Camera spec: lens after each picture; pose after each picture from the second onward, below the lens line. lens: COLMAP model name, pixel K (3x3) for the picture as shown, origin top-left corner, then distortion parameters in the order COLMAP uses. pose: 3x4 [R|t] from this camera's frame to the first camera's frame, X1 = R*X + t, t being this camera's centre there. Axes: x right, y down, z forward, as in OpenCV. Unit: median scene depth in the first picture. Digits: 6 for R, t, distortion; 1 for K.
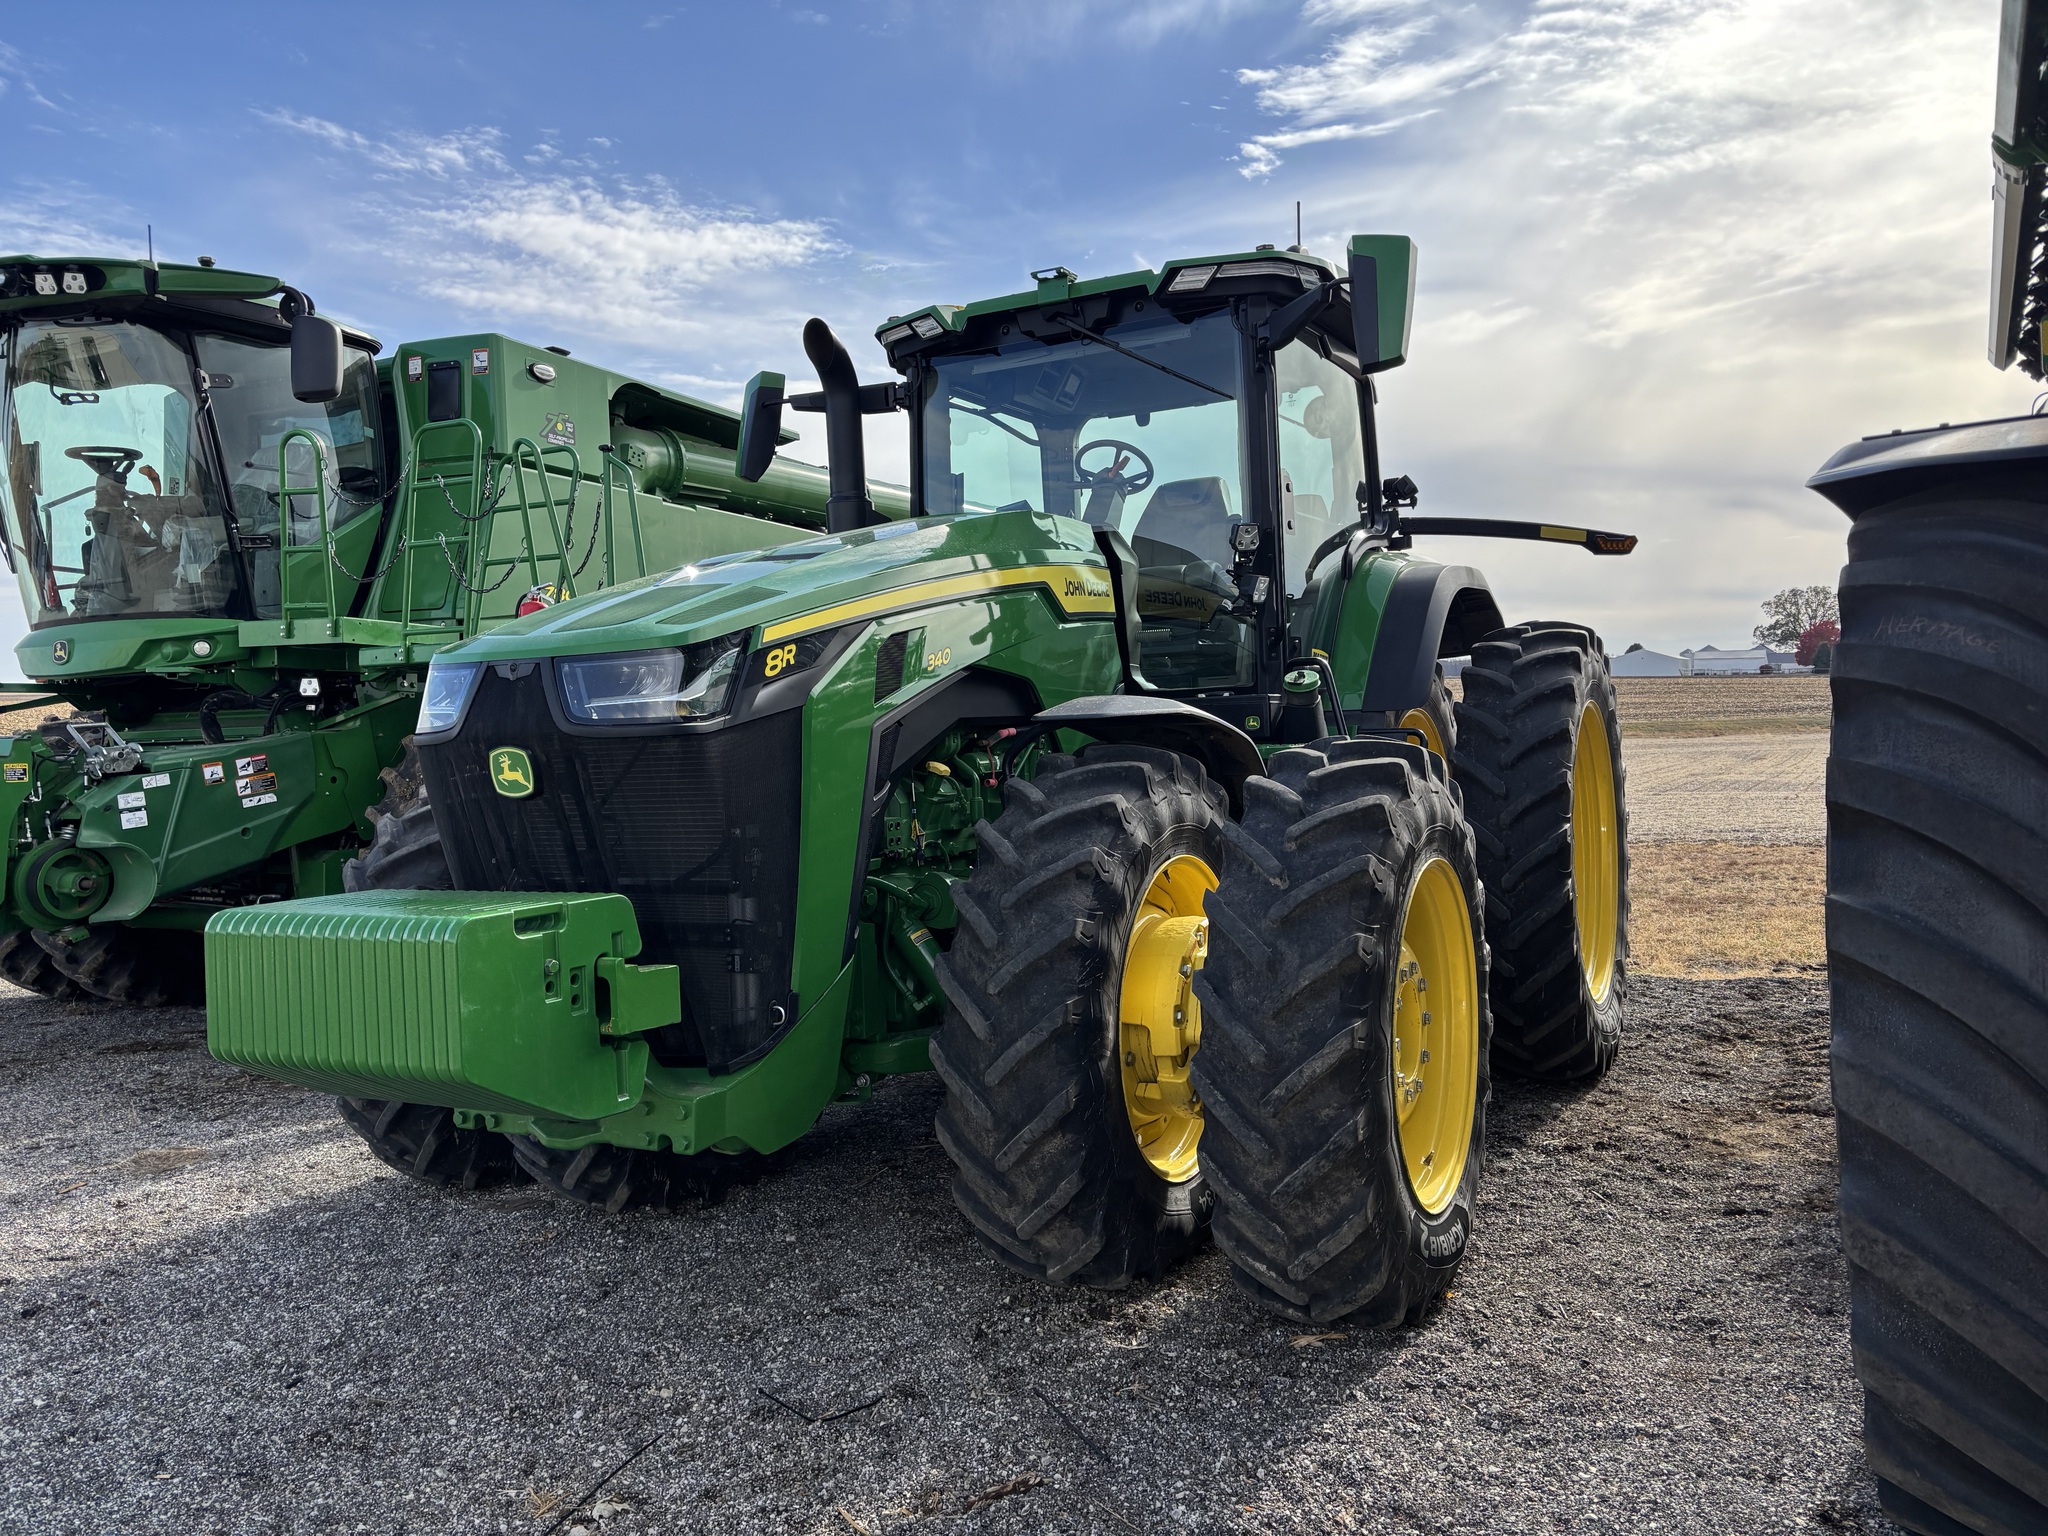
lens RADIAL K [[1566.0, 0, 1024.0], [0, 1566.0, 768.0], [0, 0, 1]] dist [0.118245, -0.124758]
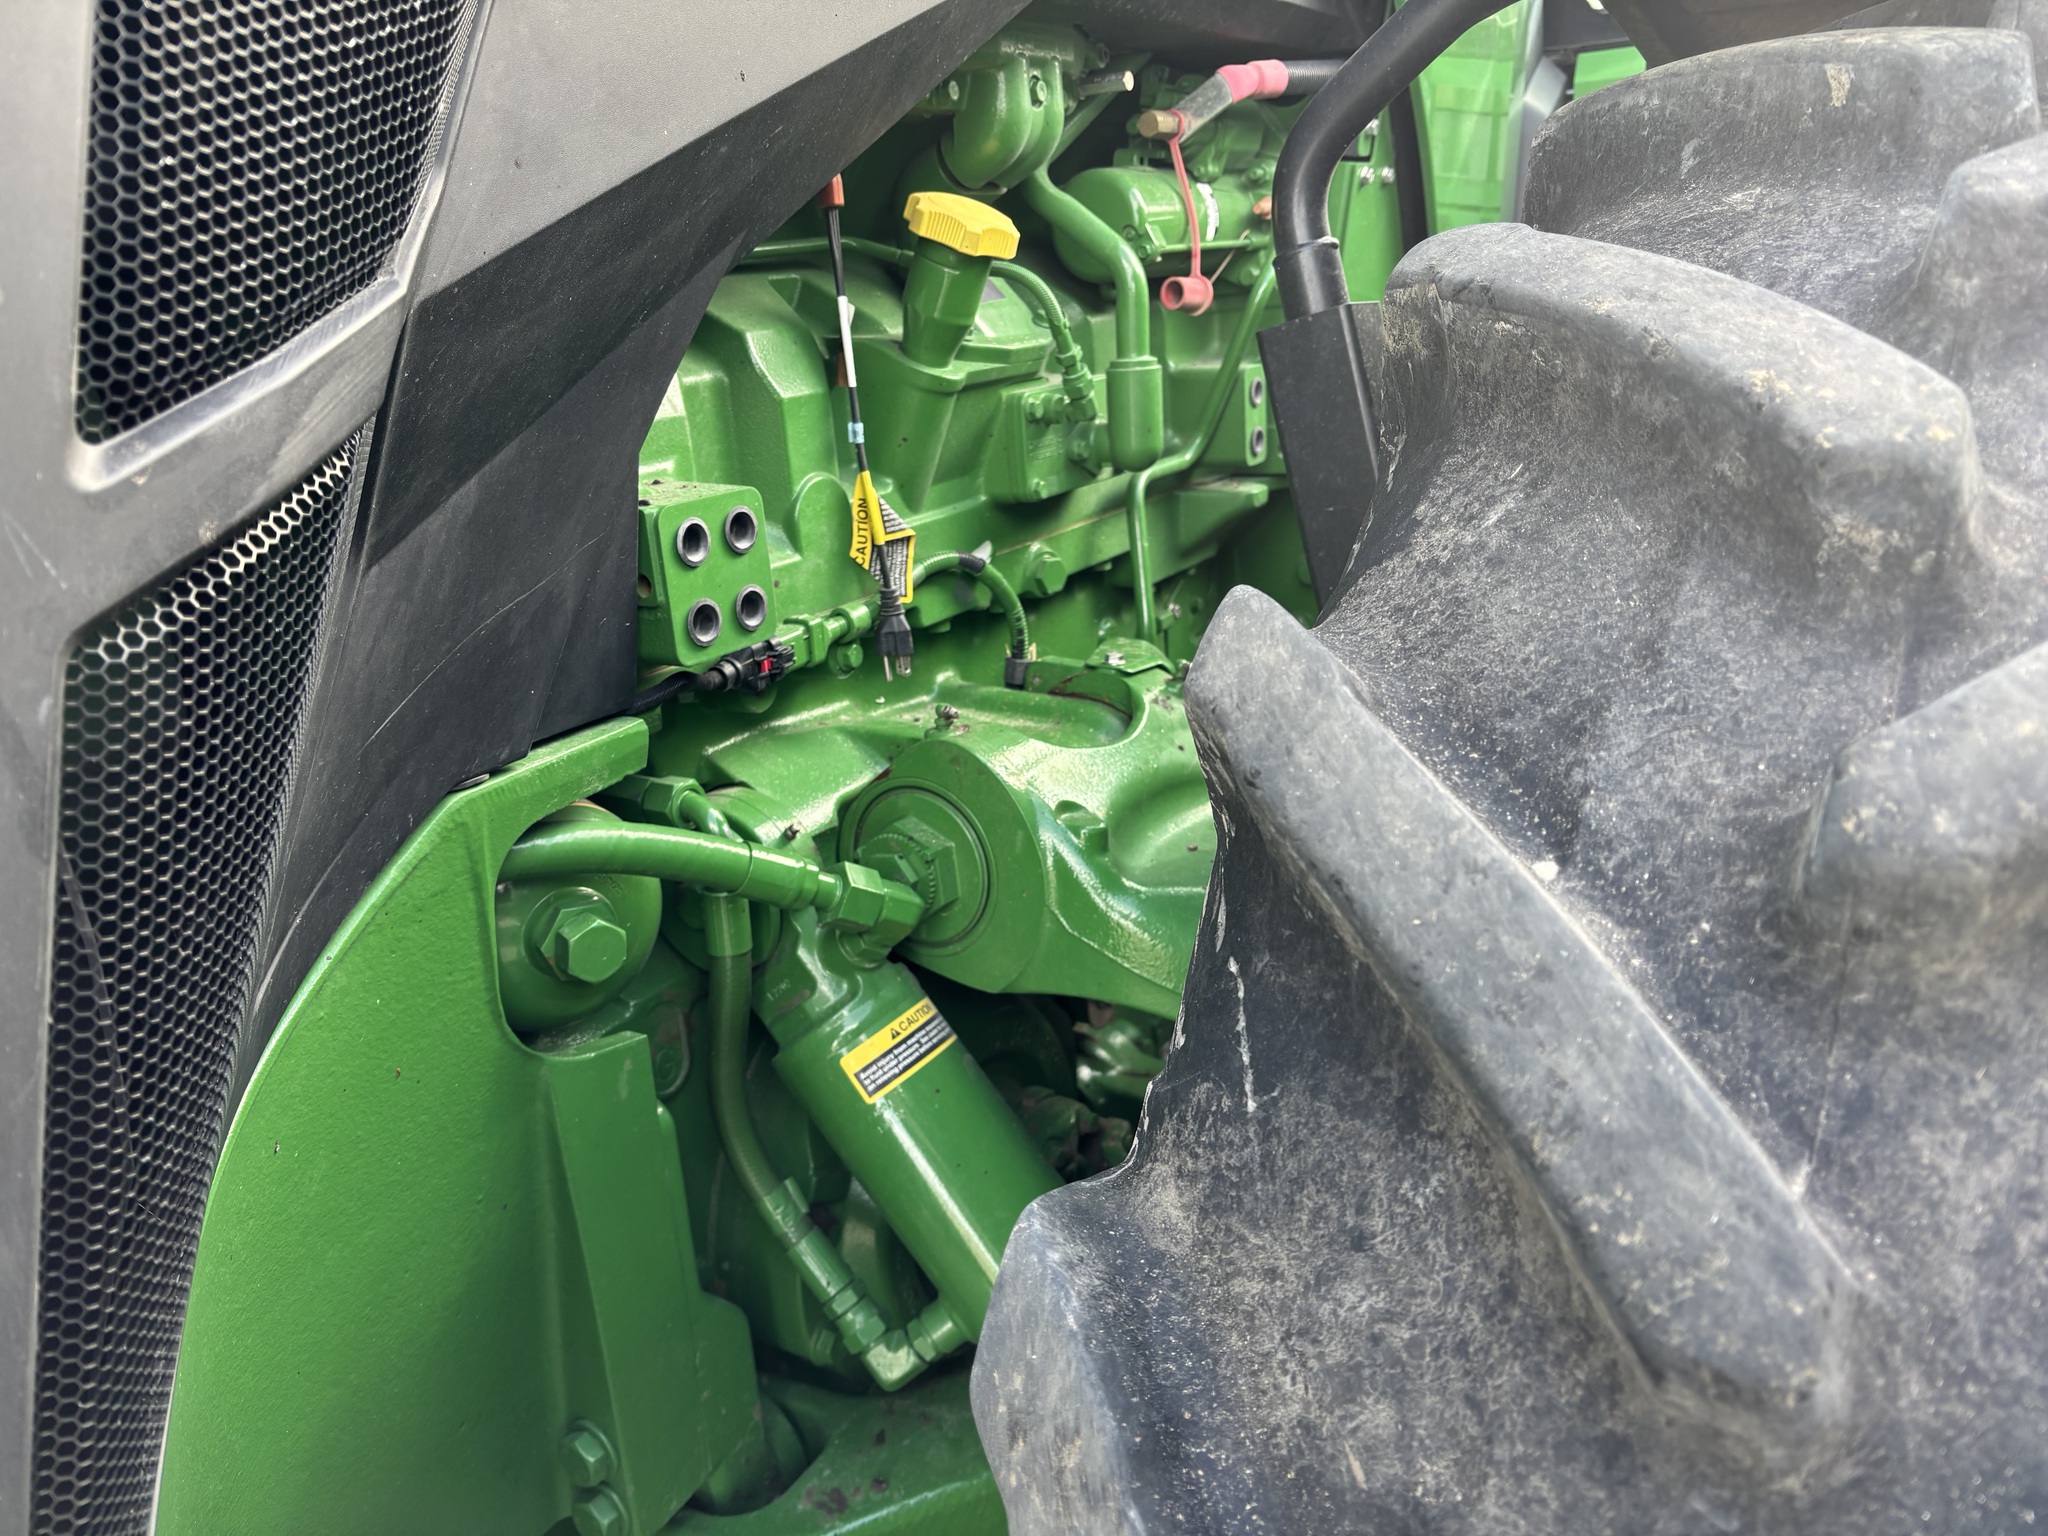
lens RADIAL K [[1607.7, 0, 1058.0], [0, 1607.7, 767.6], [0, 0, 1]] dist [0.059175, -0.144948]
pose [[0.998755, -0.002865, -0.049808, -0.029686], [0.016904, 0.958730, 0.283814, 0.008563], [0.046940, -0.284303, 0.957585, 0.739769]]
